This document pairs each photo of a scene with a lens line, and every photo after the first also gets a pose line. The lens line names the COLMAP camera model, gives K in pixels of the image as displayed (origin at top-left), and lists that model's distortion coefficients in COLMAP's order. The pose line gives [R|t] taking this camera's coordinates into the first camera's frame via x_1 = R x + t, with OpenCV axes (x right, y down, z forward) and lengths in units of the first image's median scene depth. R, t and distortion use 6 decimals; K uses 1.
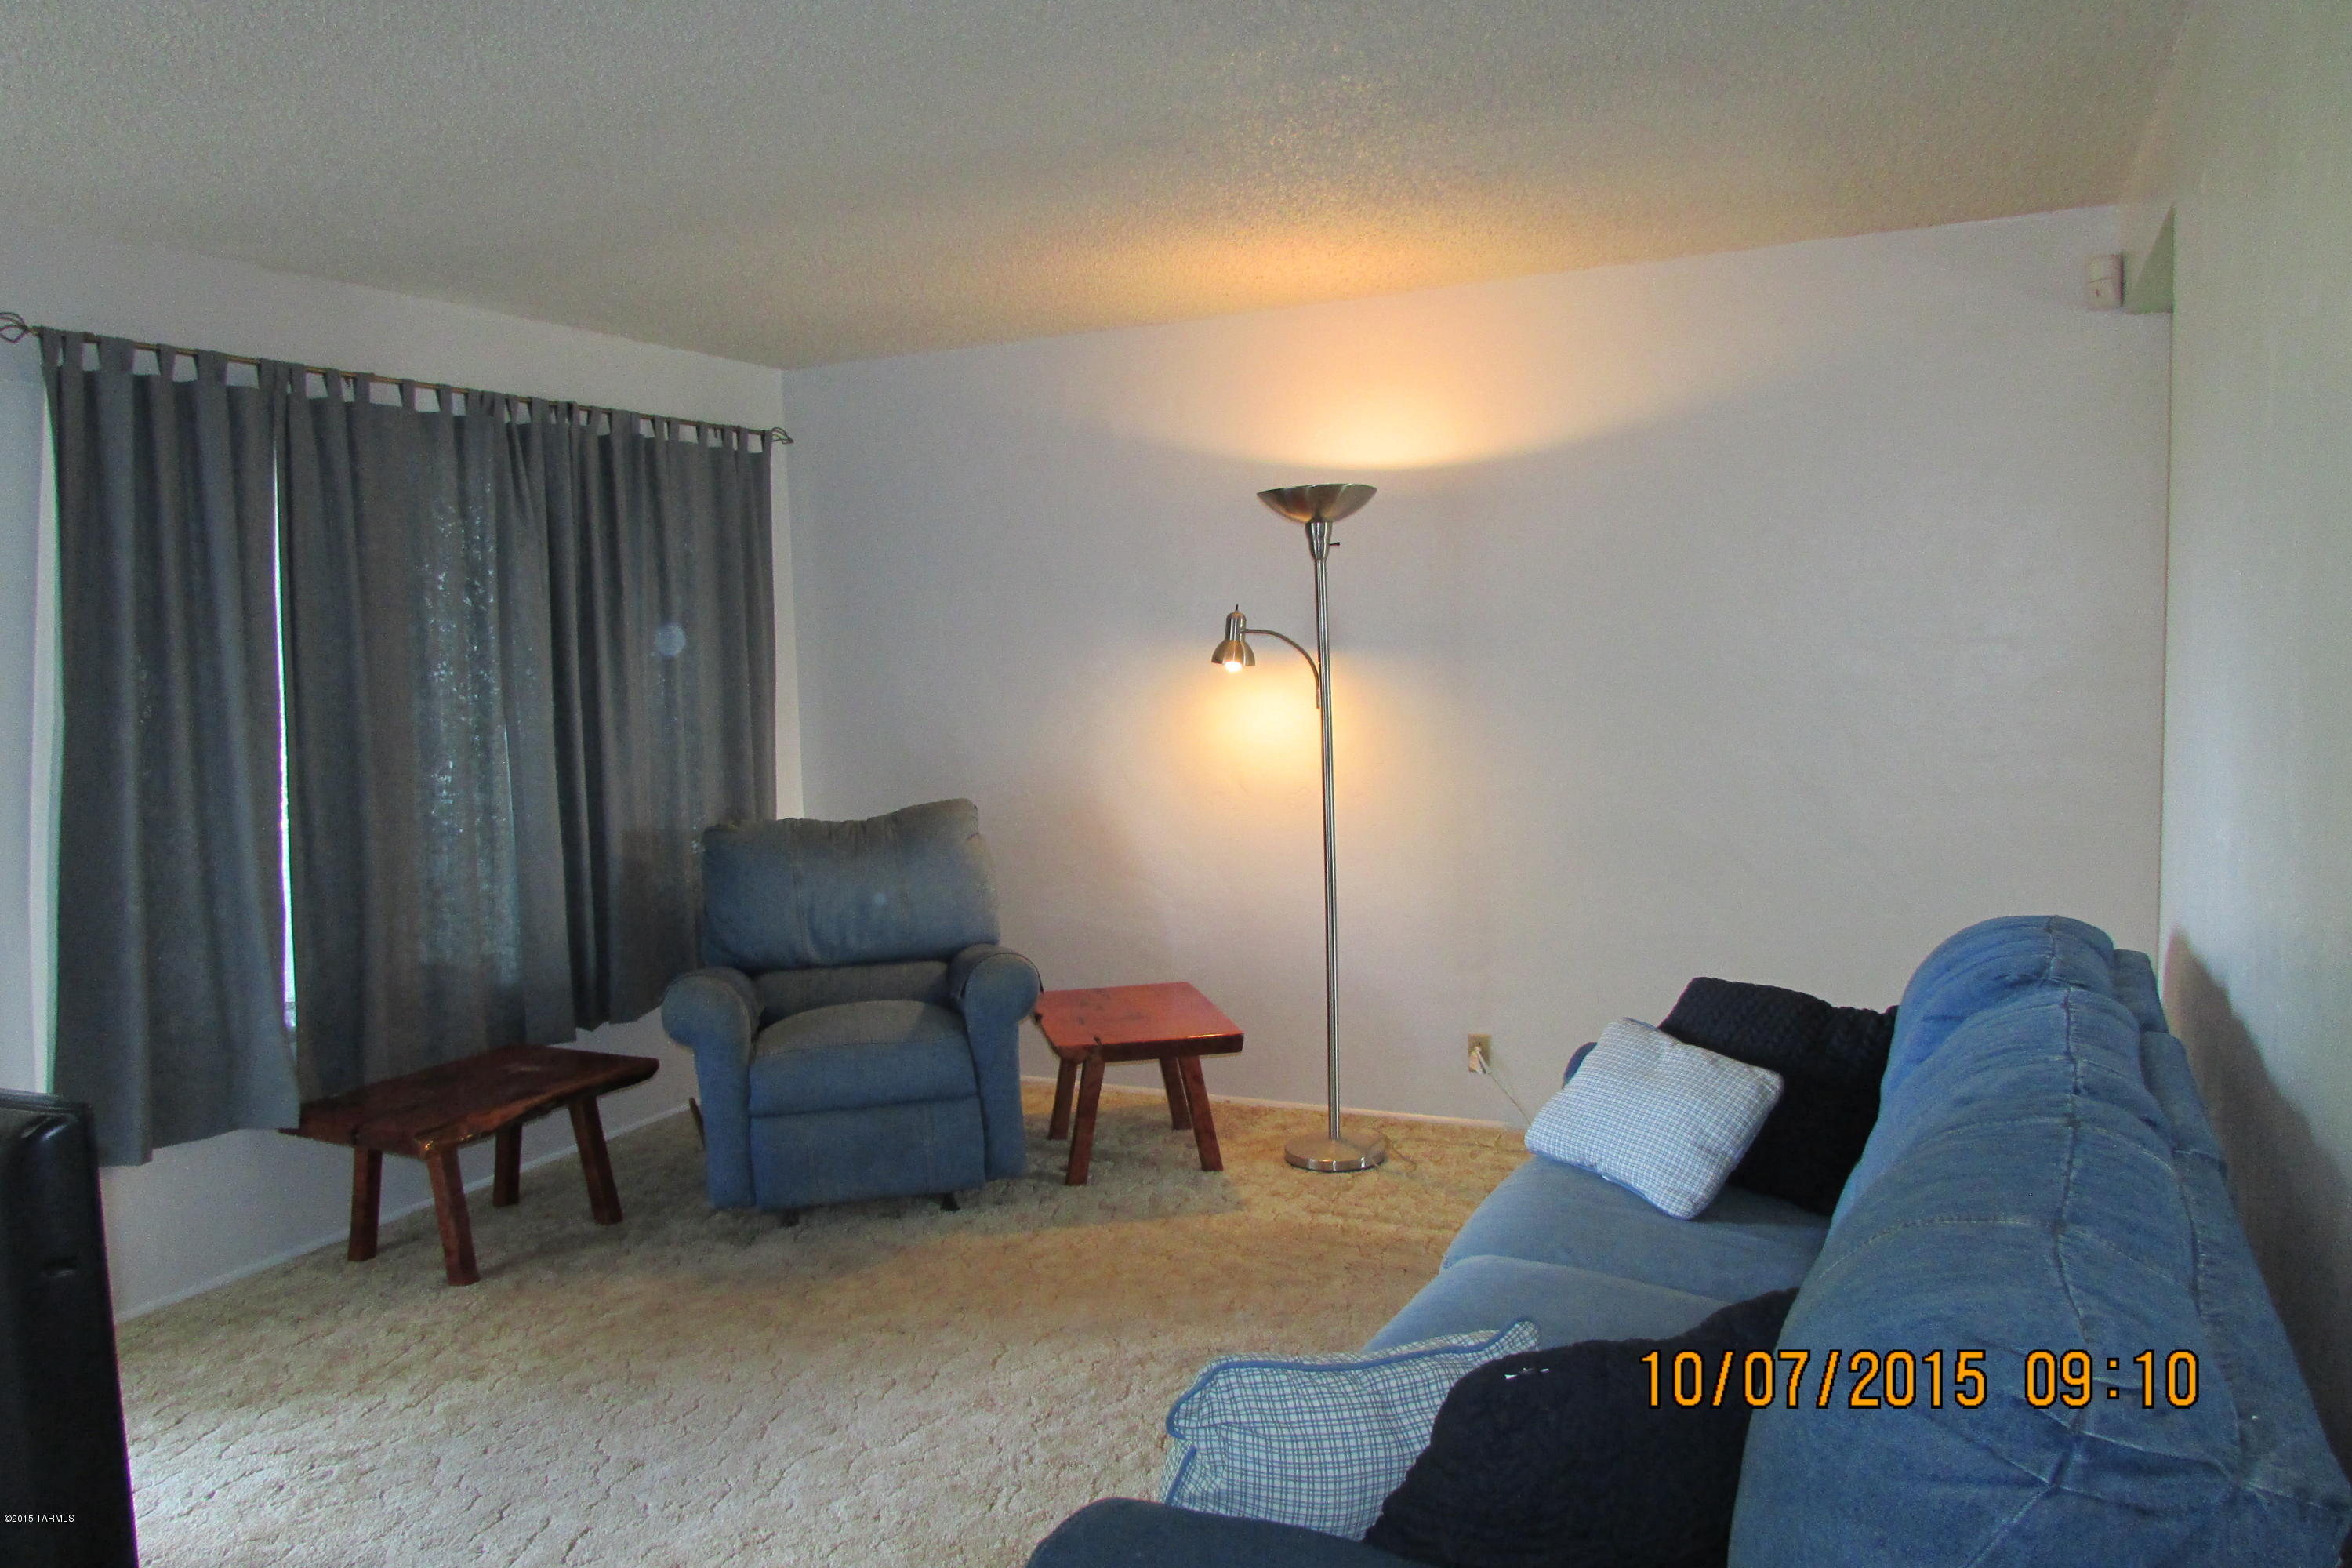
lens RADIAL K [[1688.0, 0, 1157.7], [0, 1688.0, 818.0], [0, 0, 1]] dist [-0.039860, 0.028541]
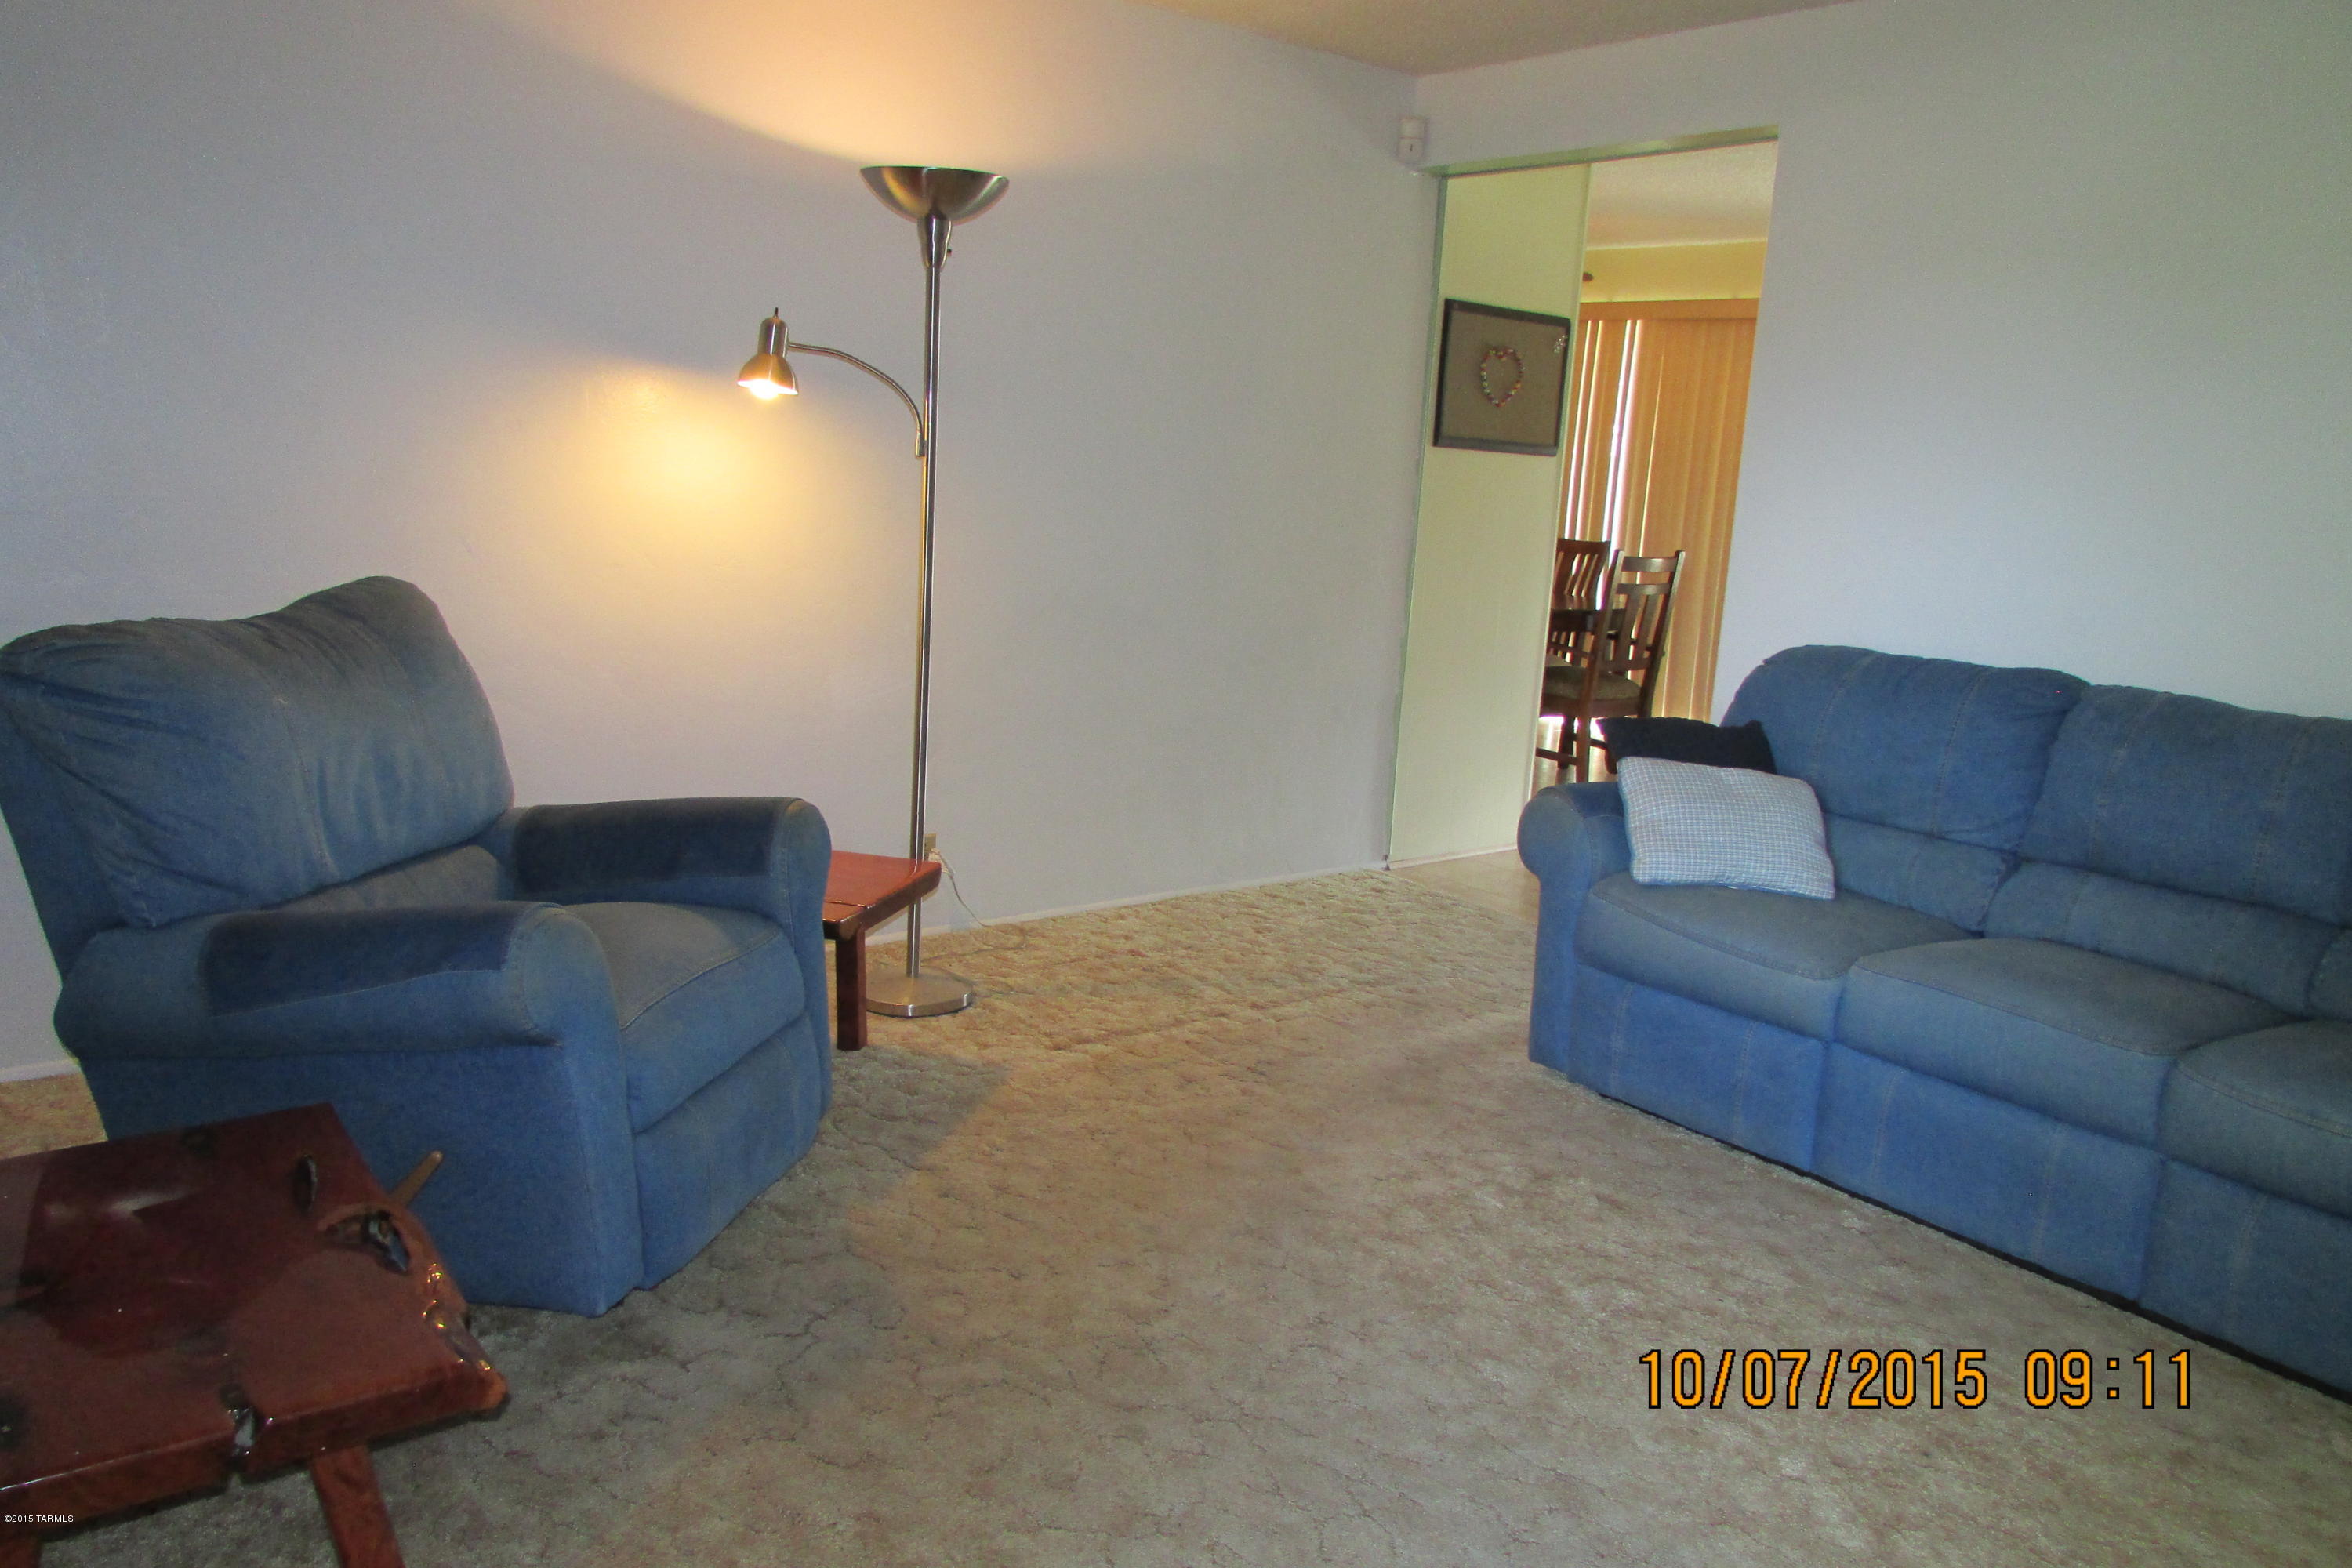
lens RADIAL K [[1688.0, 0, 1157.7], [0, 1688.0, 818.0], [0, 0, 1]] dist [-0.039860, 0.028541]
pose [[0.423811, -0.137622, 0.895234, -0.590643], [0.021337, 0.989632, 0.142032, -0.005585], [-0.905499, -0.041093, 0.422354, 0.538007]]
